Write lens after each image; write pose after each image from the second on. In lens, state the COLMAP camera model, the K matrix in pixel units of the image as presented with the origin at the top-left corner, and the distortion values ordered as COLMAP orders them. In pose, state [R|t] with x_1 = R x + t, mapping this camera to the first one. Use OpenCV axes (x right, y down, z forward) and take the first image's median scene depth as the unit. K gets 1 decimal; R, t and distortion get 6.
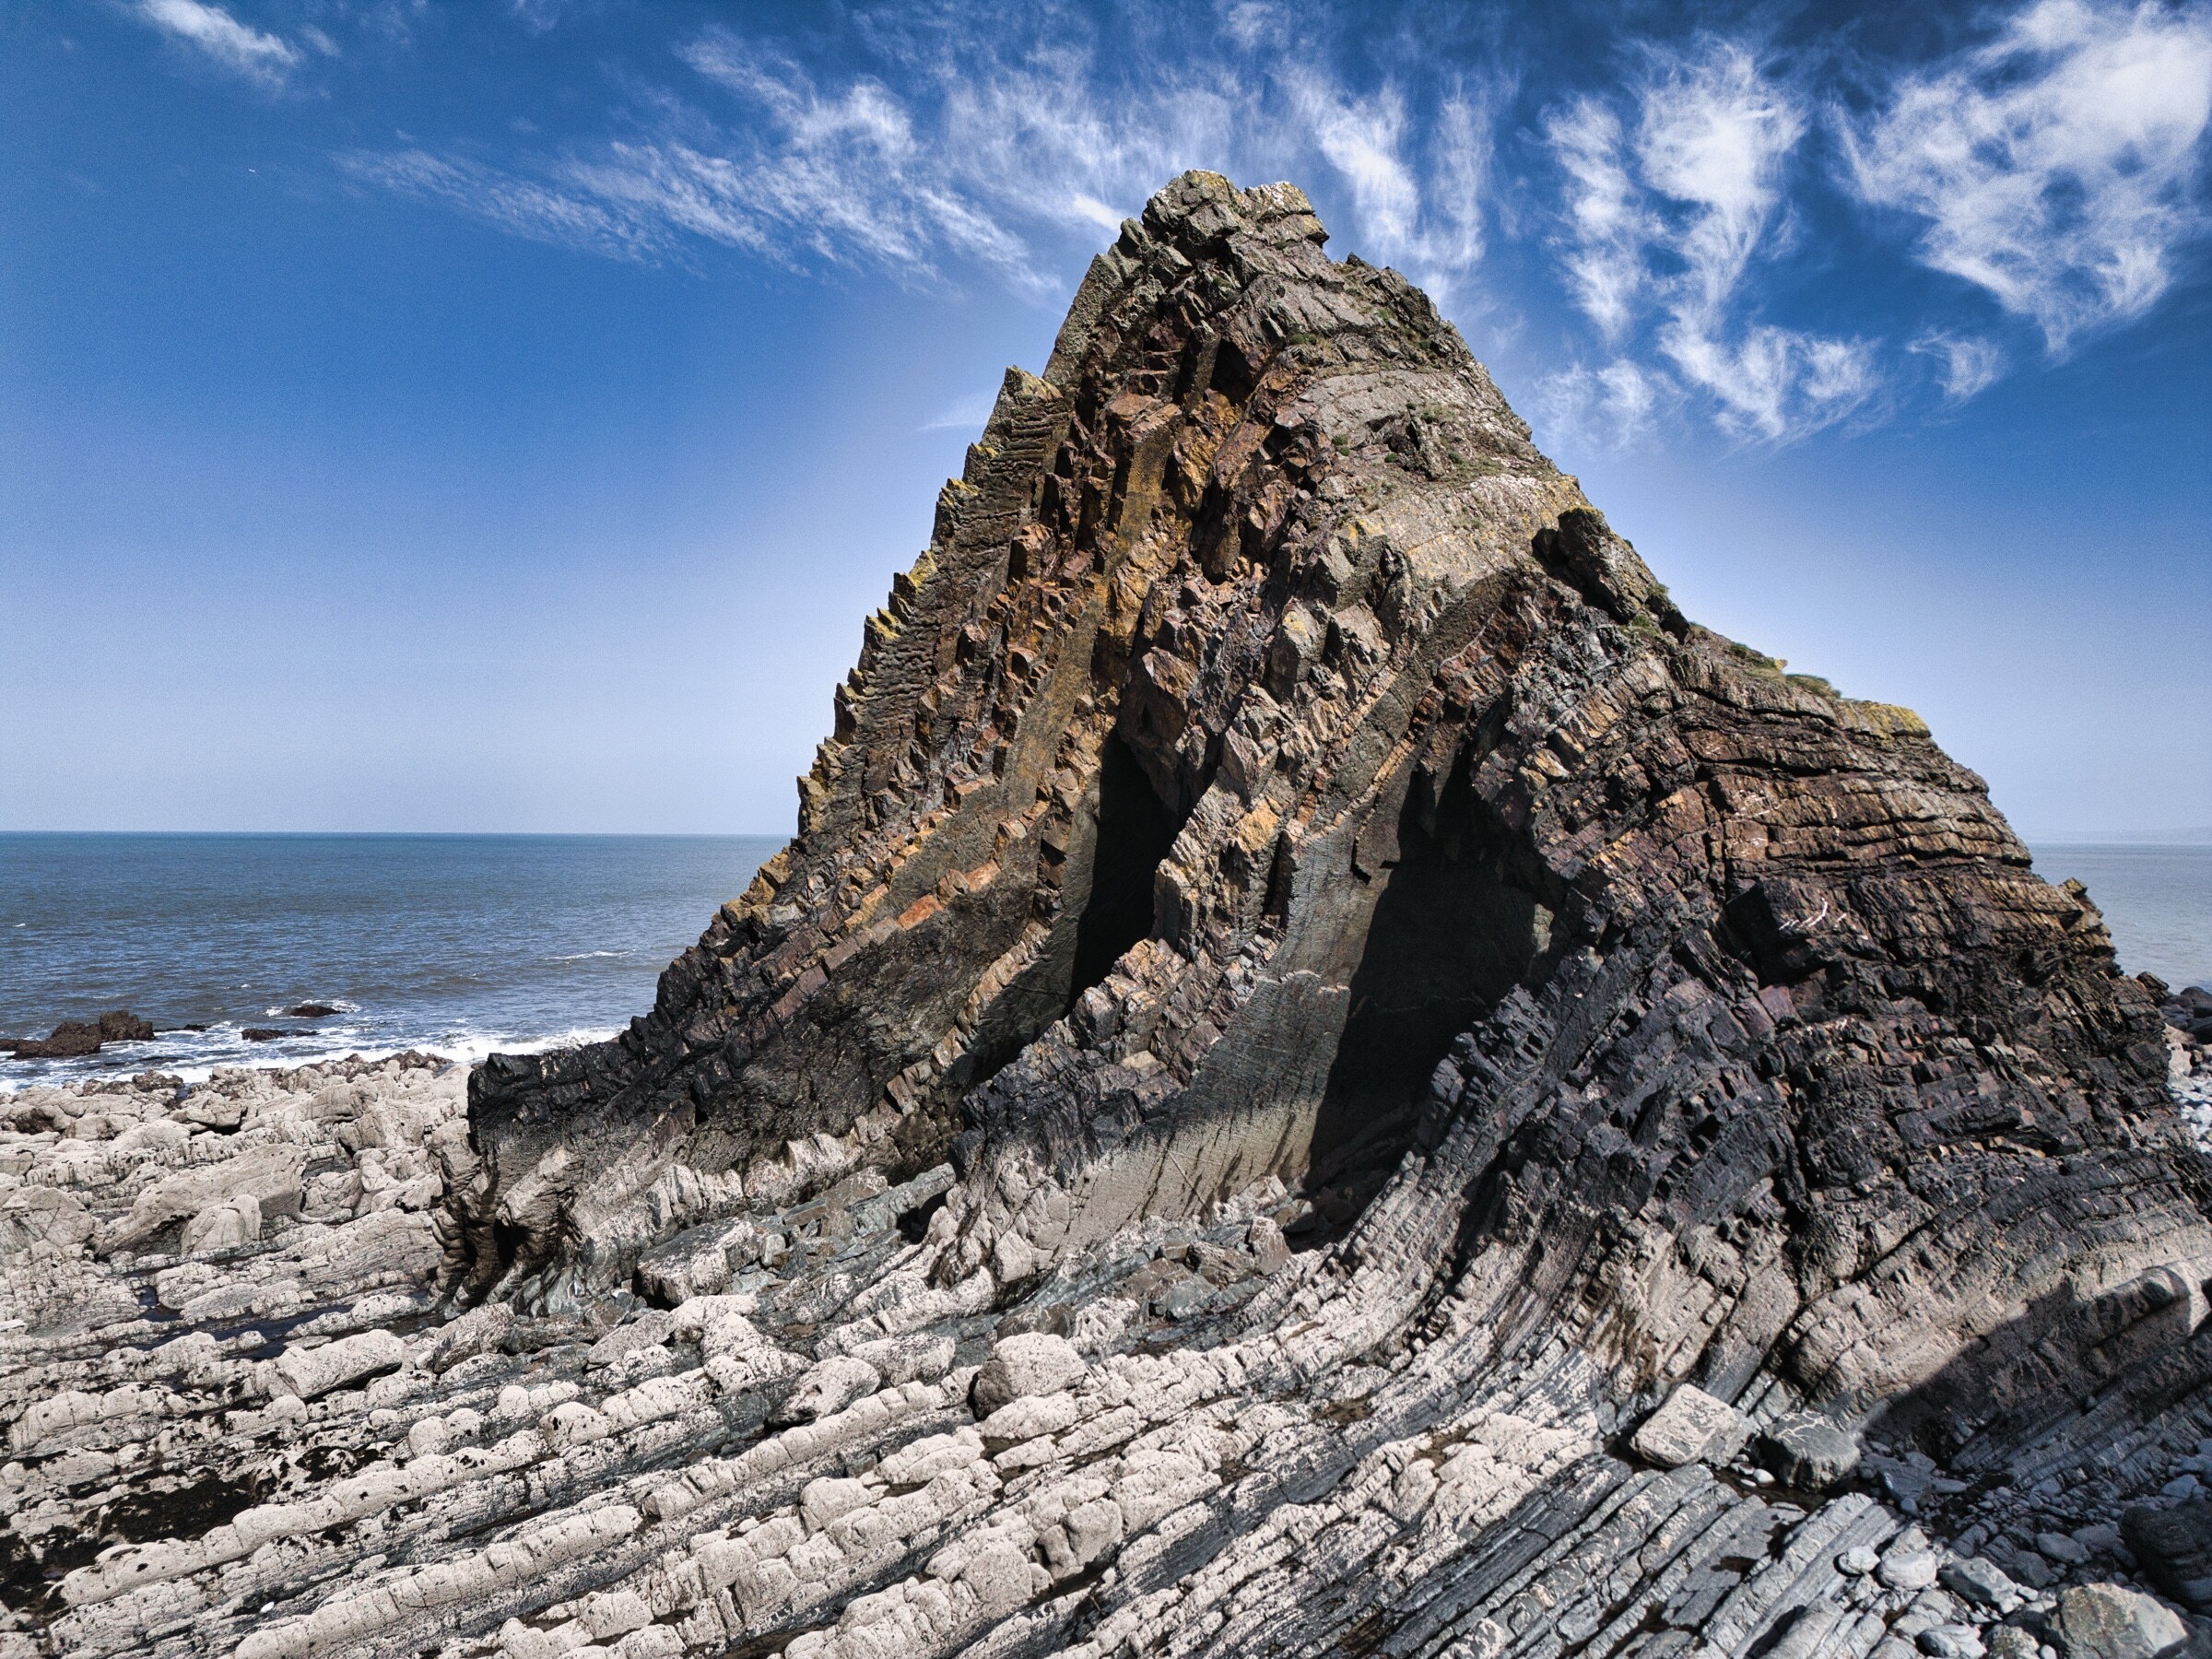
lens RADIAL K [[1573.3, 0, 1119.8], [0, 1573.3, 835.0], [0, 0, 1]] dist [0.049421, -0.016740]
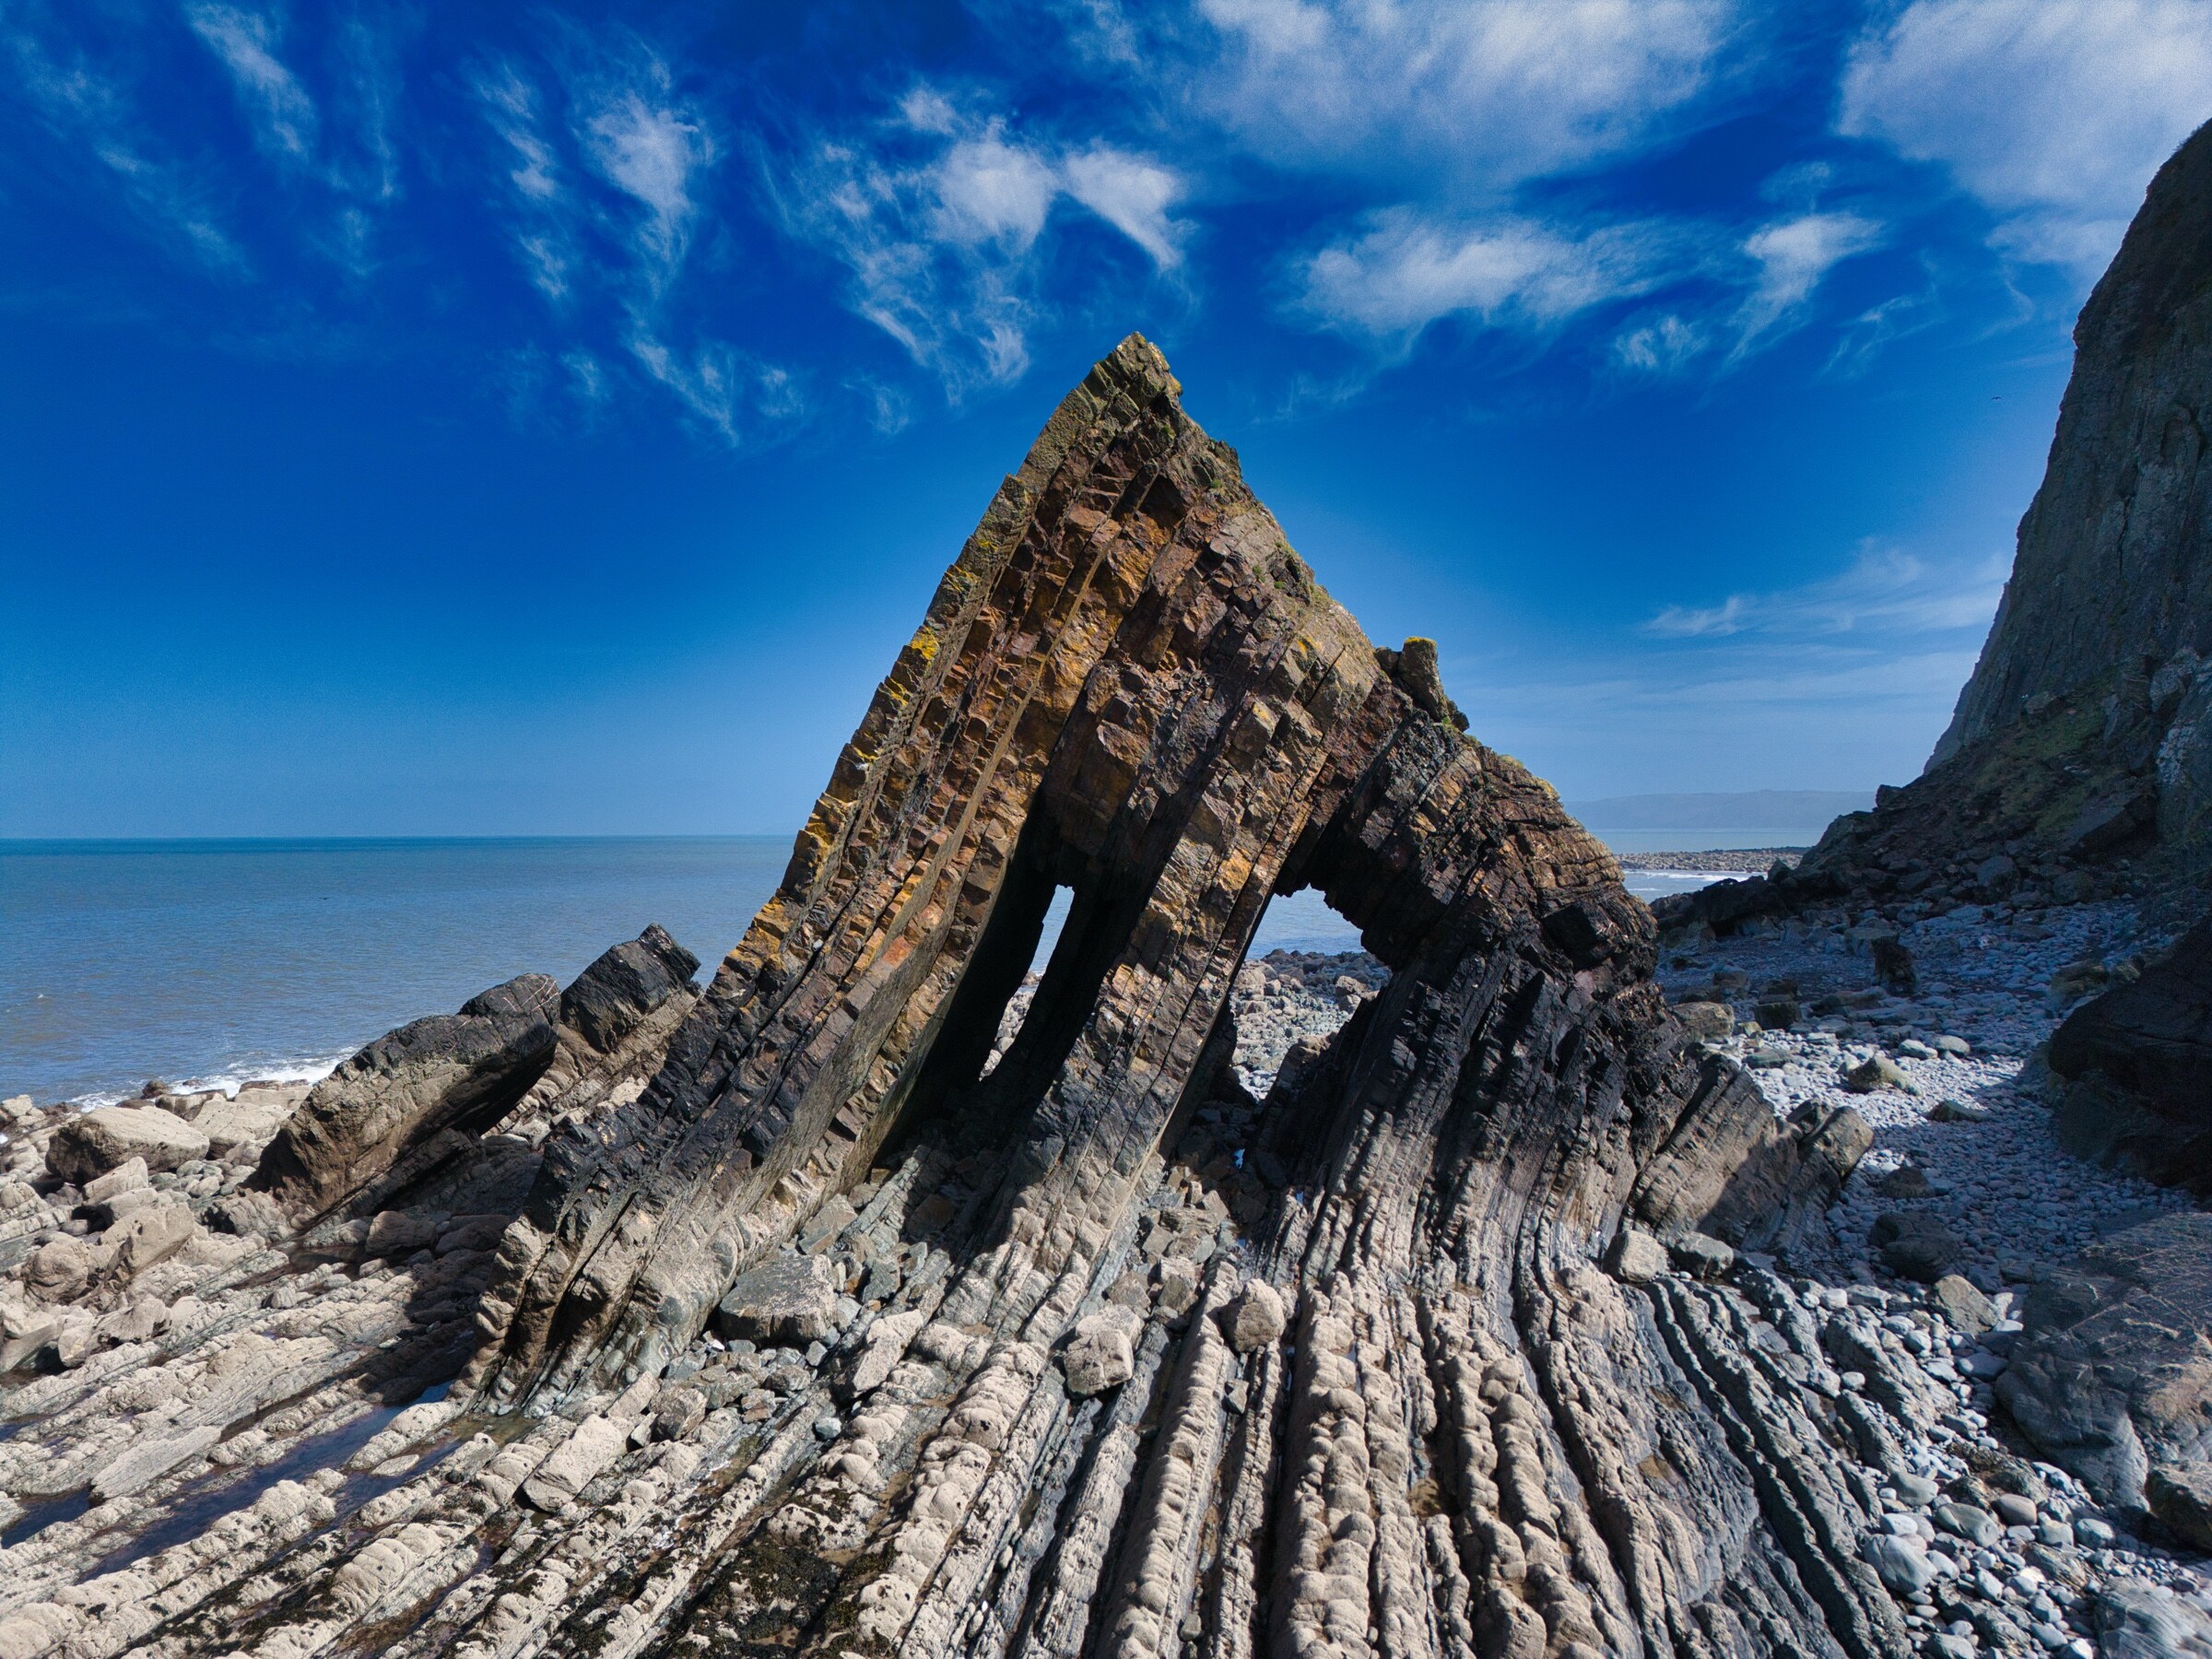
lens RADIAL K [[1573.3, 0, 1121.6], [0, 1573.3, 820.1], [0, 0, 1]] dist [0.049421, -0.016740]
pose [[0.808174, -0.006722, 0.588905, -0.701876], [0.008698, 0.999962, -0.000523, -0.044405], [-0.588879, 0.005545, 0.808202, 0.024117]]
